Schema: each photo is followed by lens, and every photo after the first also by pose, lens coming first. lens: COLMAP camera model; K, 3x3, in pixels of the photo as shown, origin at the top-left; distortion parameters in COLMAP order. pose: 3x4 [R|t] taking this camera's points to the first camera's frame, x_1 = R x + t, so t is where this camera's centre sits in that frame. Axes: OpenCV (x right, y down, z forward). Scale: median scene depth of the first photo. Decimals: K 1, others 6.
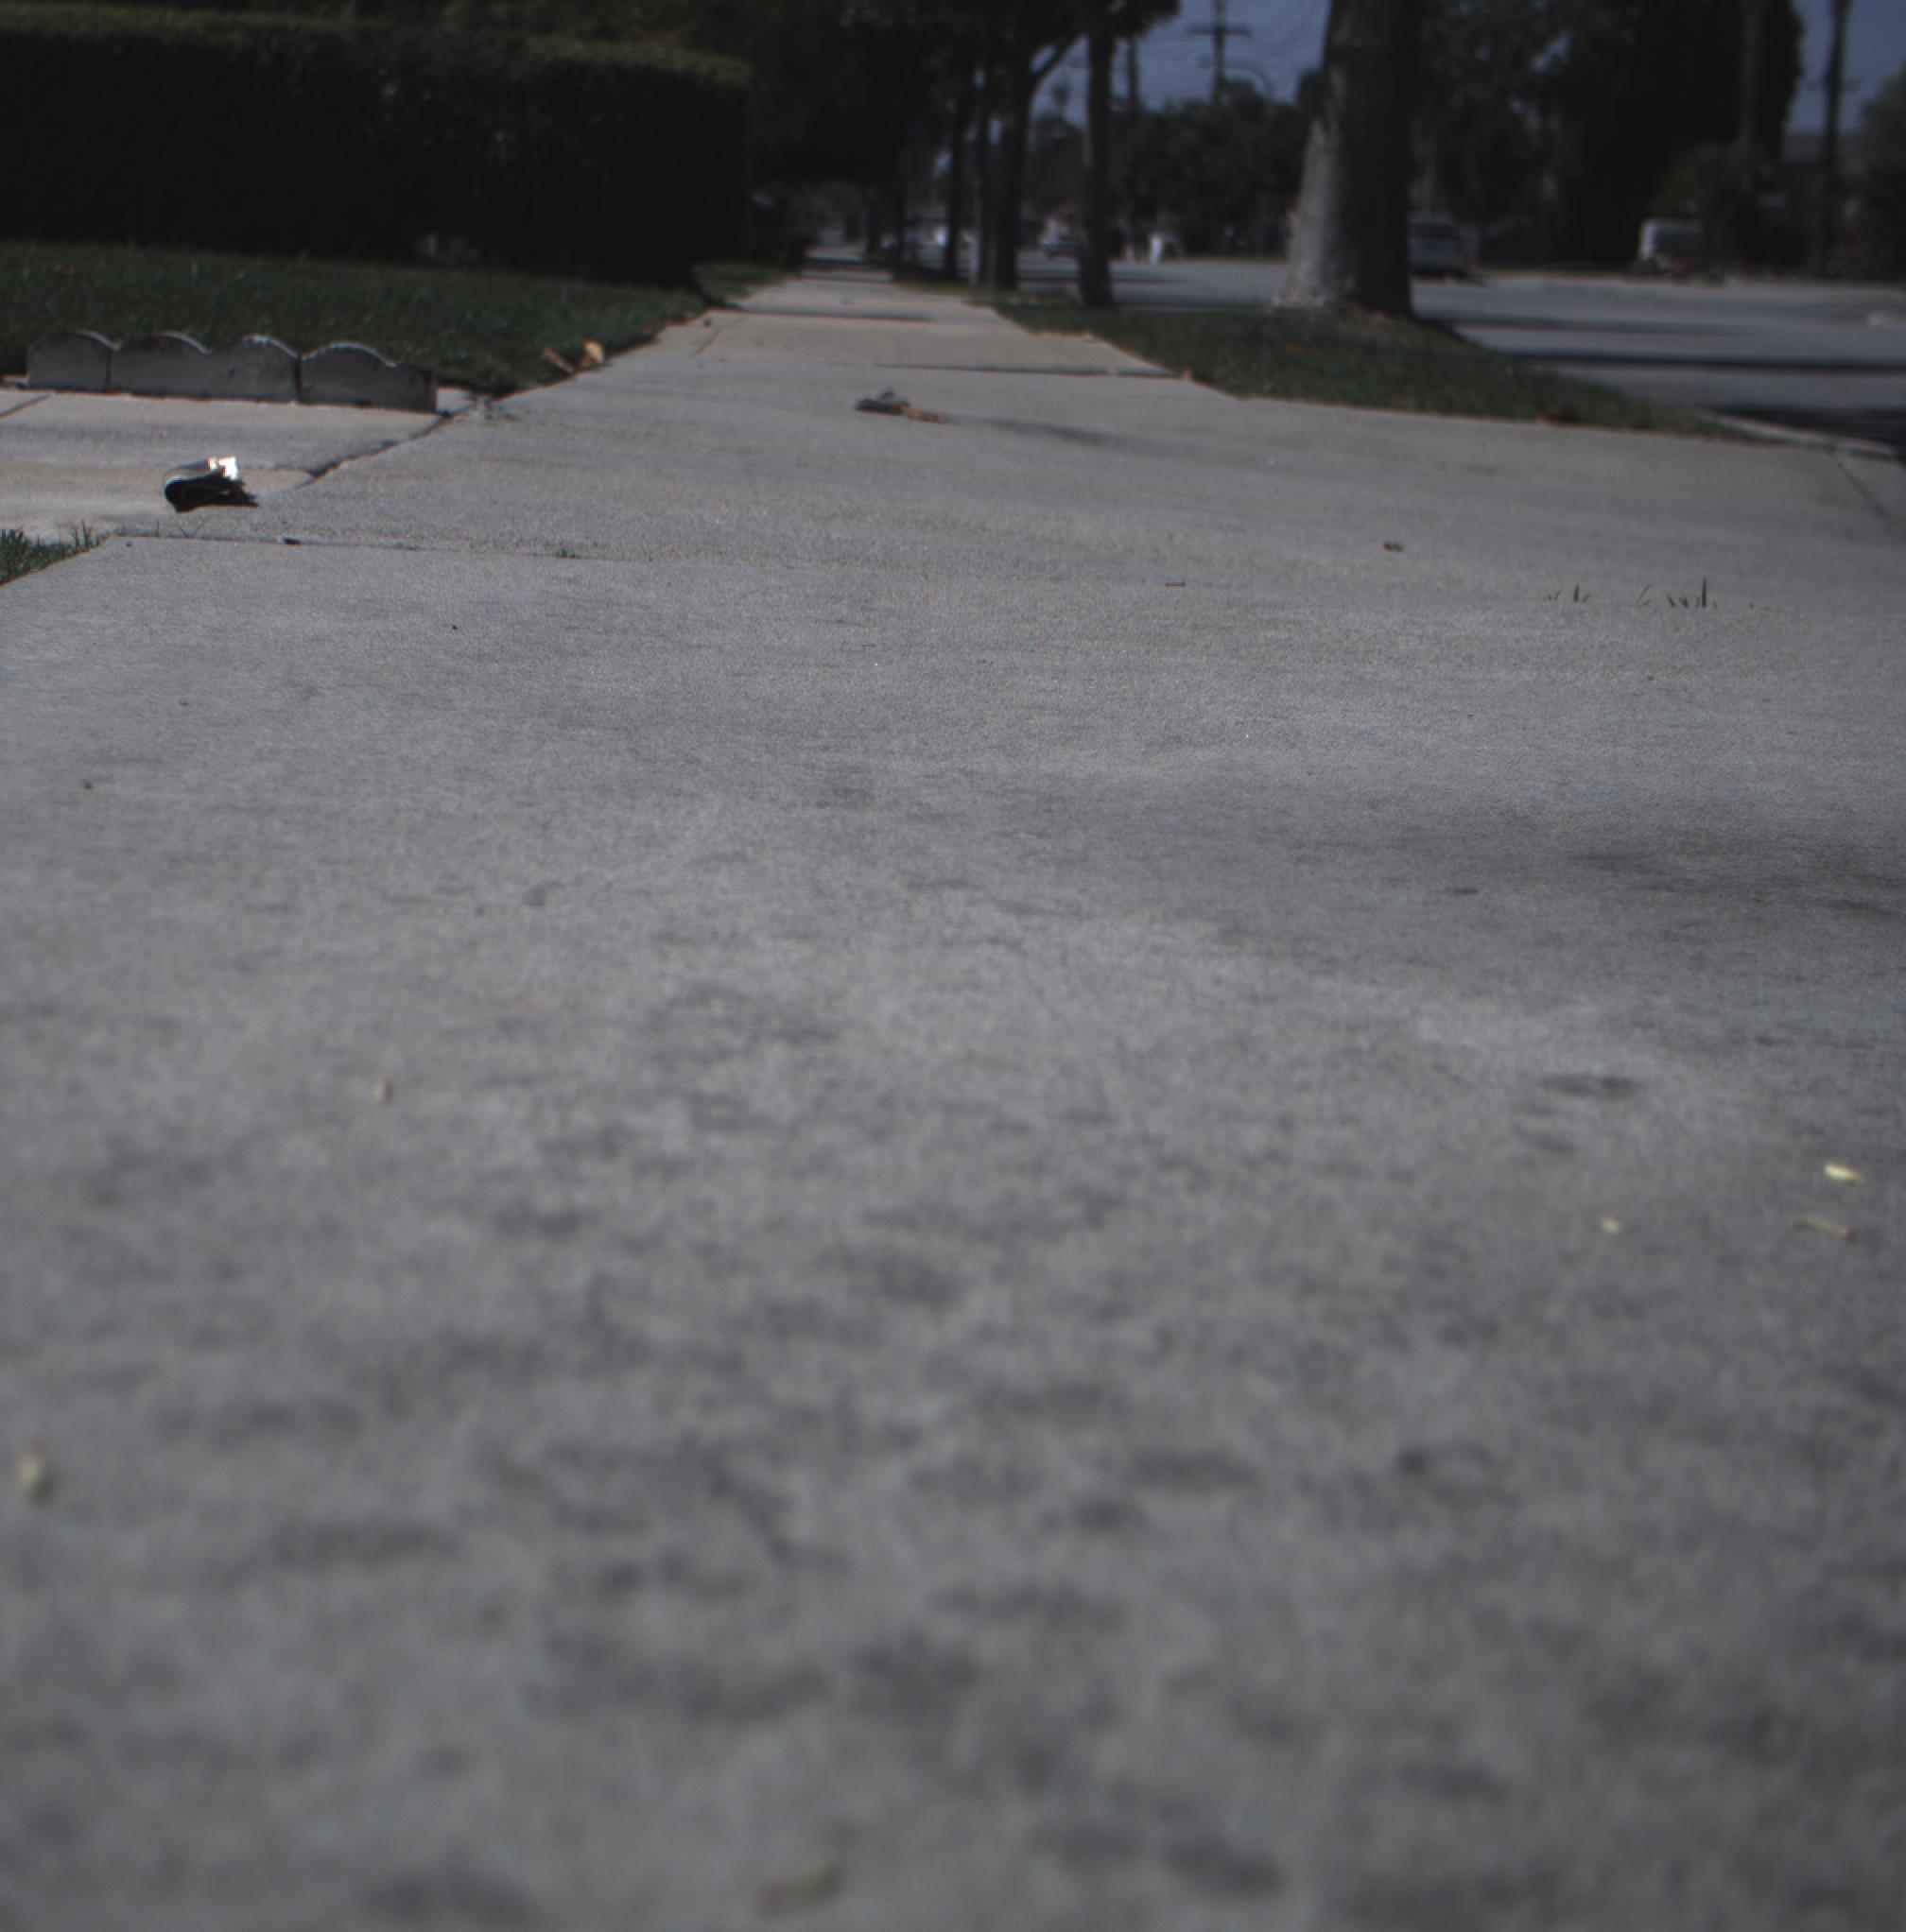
lens RADIAL K [[4335.8, 0, 718.5], [0, 4335.8, 958.0], [0, 0, 1]] dist [-0.174216, 0.788754]
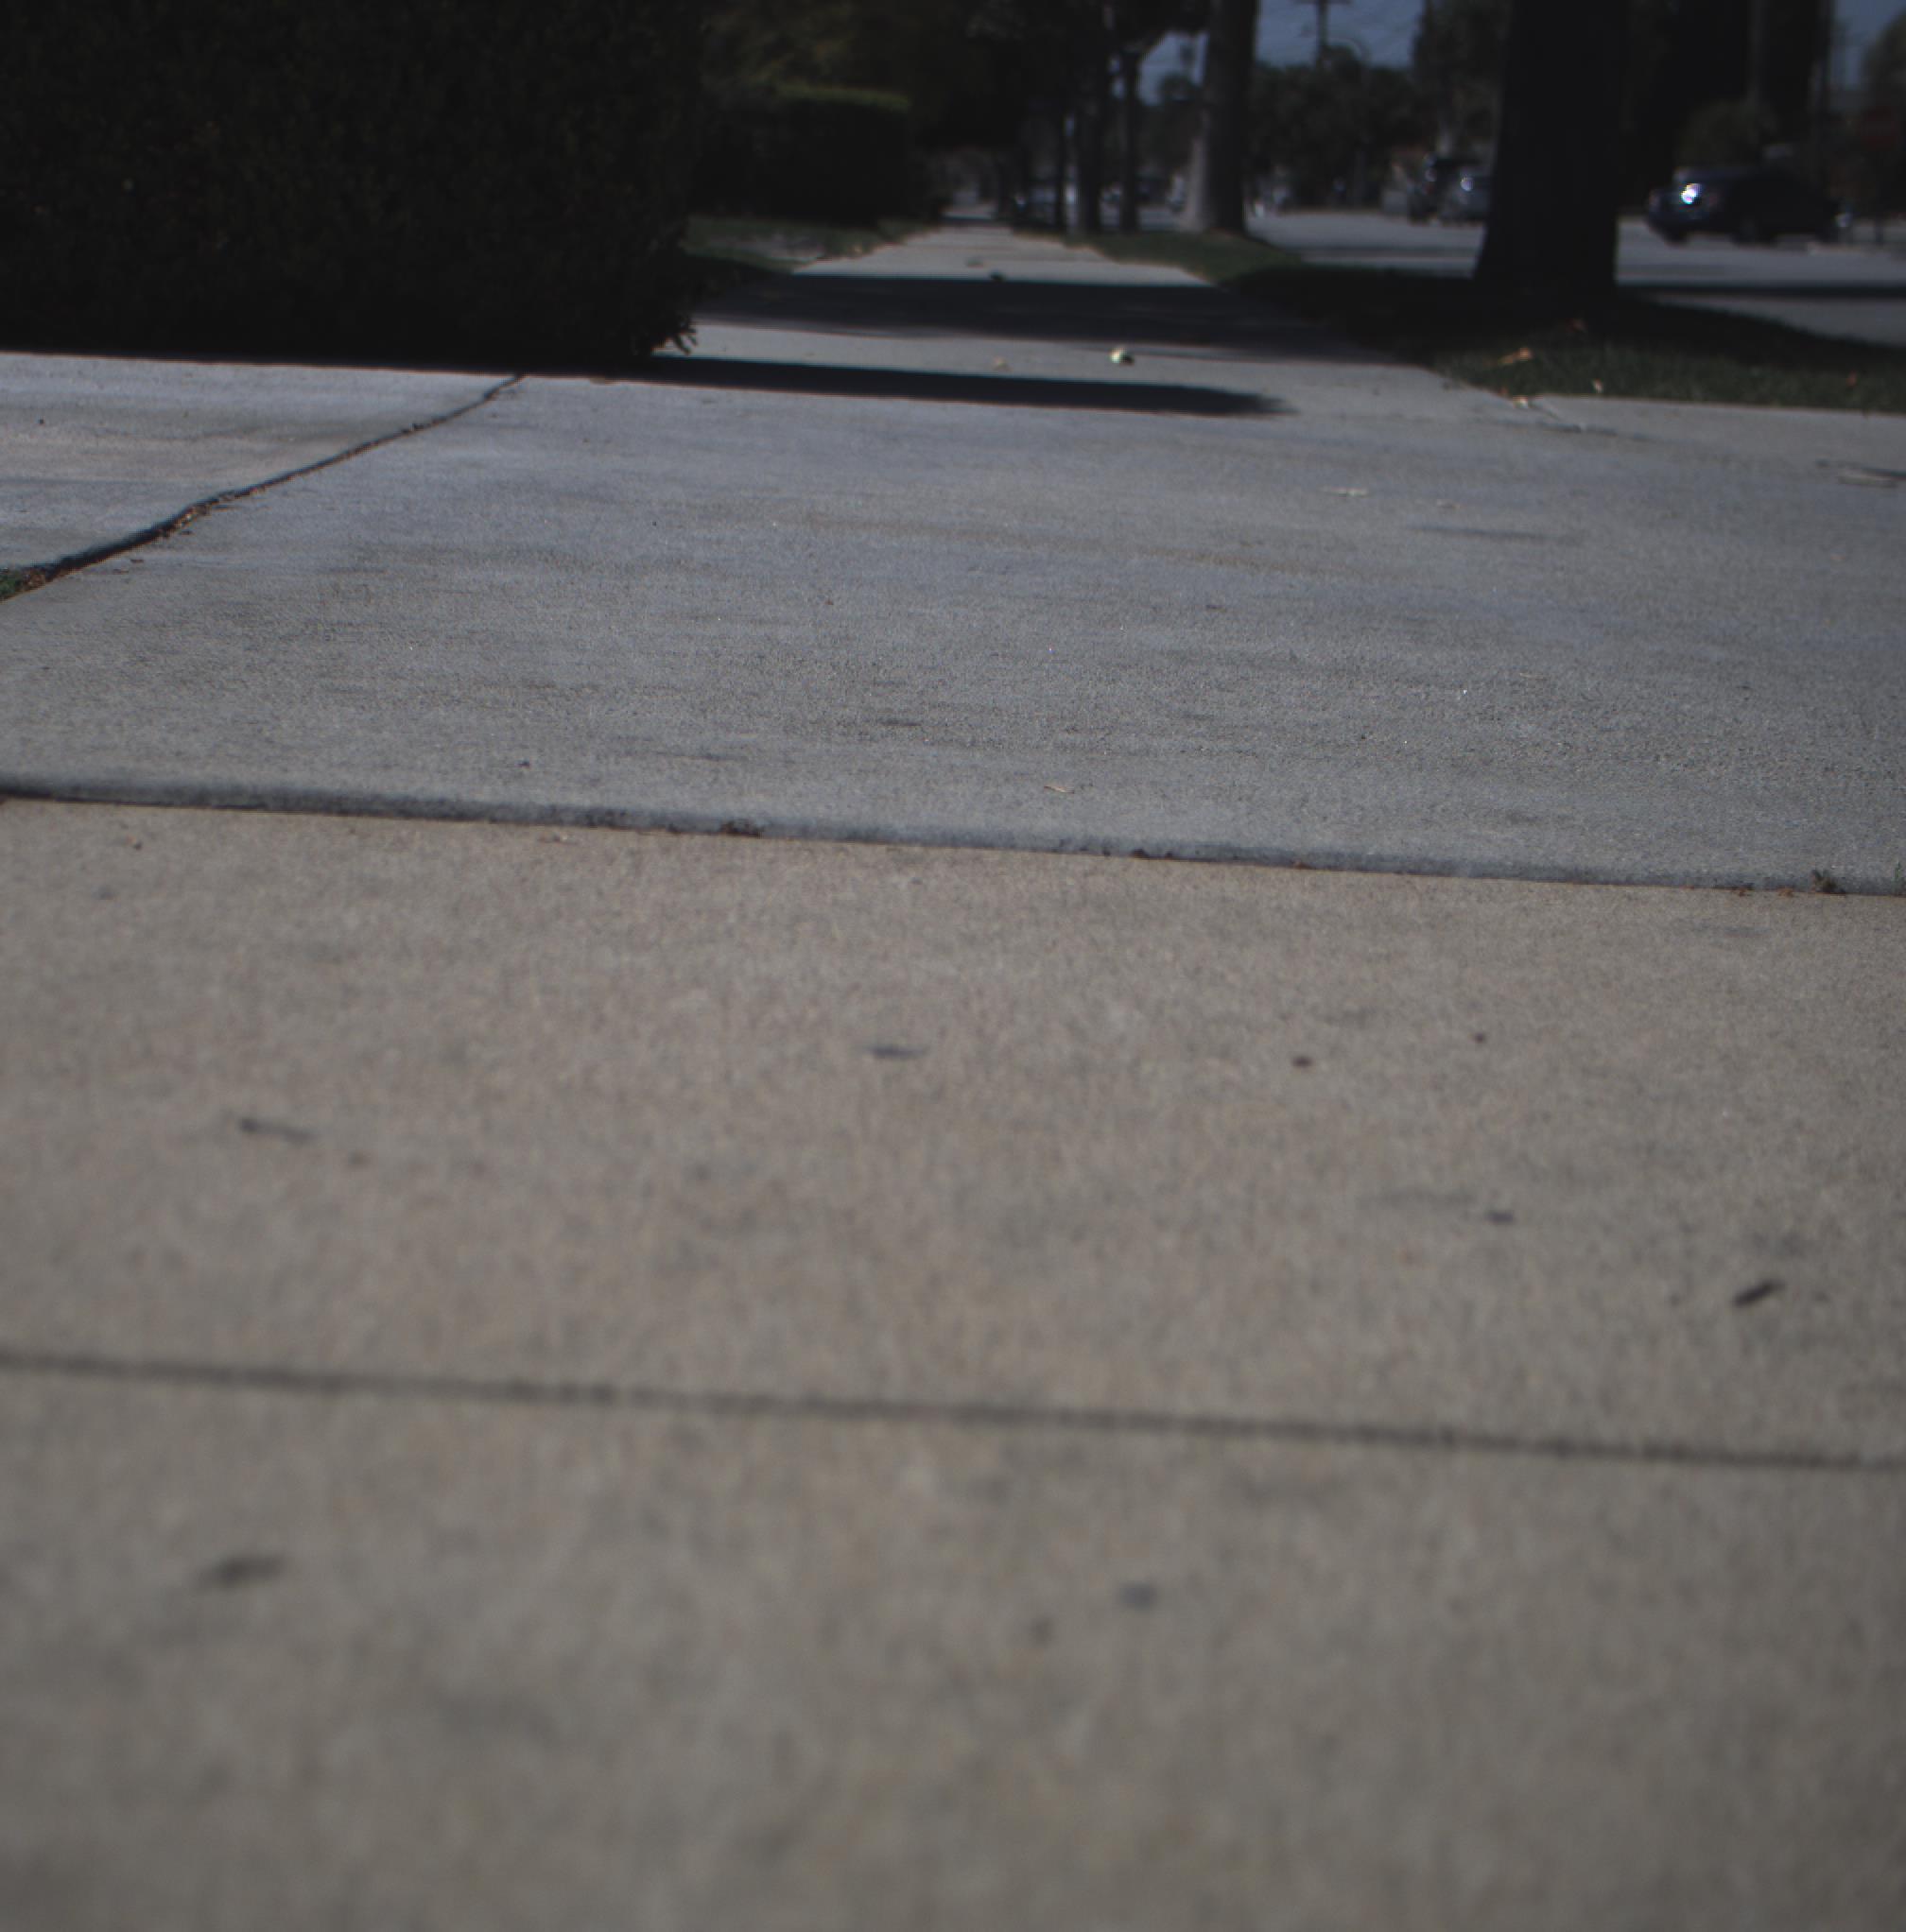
lens RADIAL K [[4335.8, 0, 718.5], [0, 4335.8, 958.0], [0, 0, 1]] dist [-0.174216, 0.788754]
pose [[0.999344, -0.013218, -0.033731, -0.004899], [0.013500, 0.999876, 0.008167, 0.037742], [0.033619, -0.008617, 0.999398, -0.228213]]
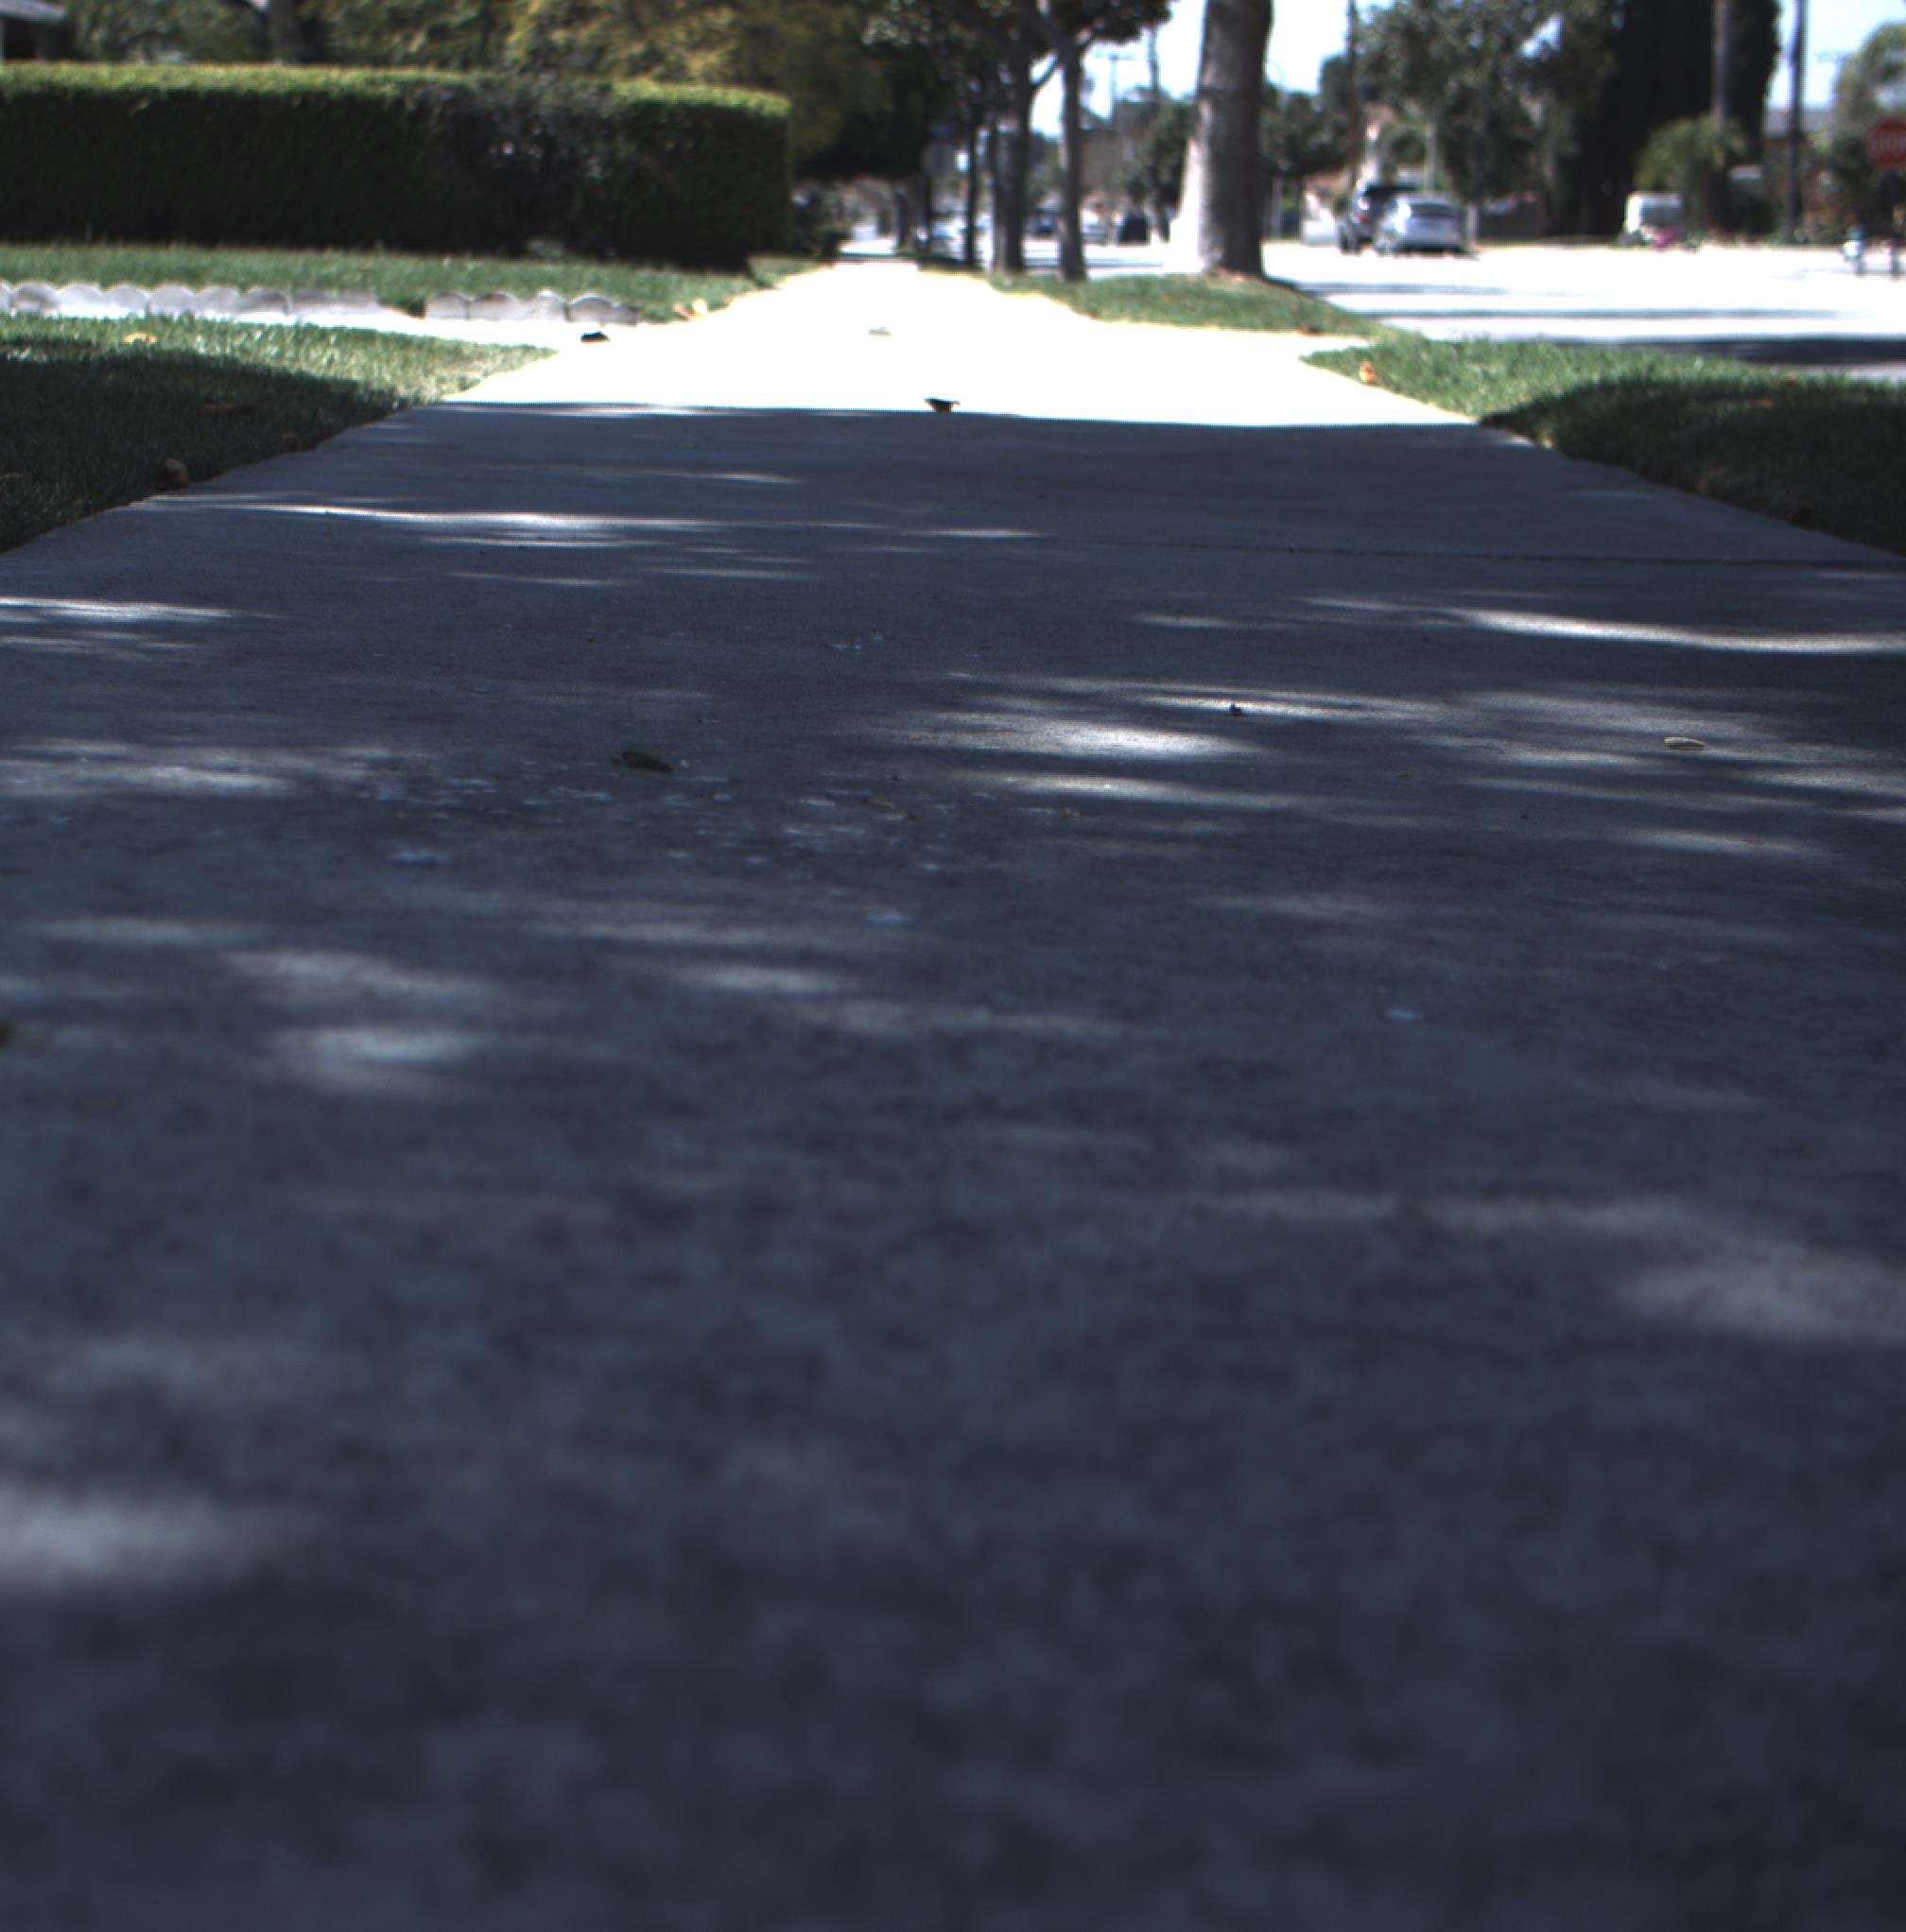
lens RADIAL K [[4335.8, 0, 718.5], [0, 4335.8, 958.0], [0, 0, 1]] dist [-0.174216, 0.788754]
pose [[0.999590, -0.025896, -0.012230, -0.001417], [0.025901, 0.999664, 0.000198, 0.015448], [0.012221, -0.000515, 0.999925, -0.092313]]
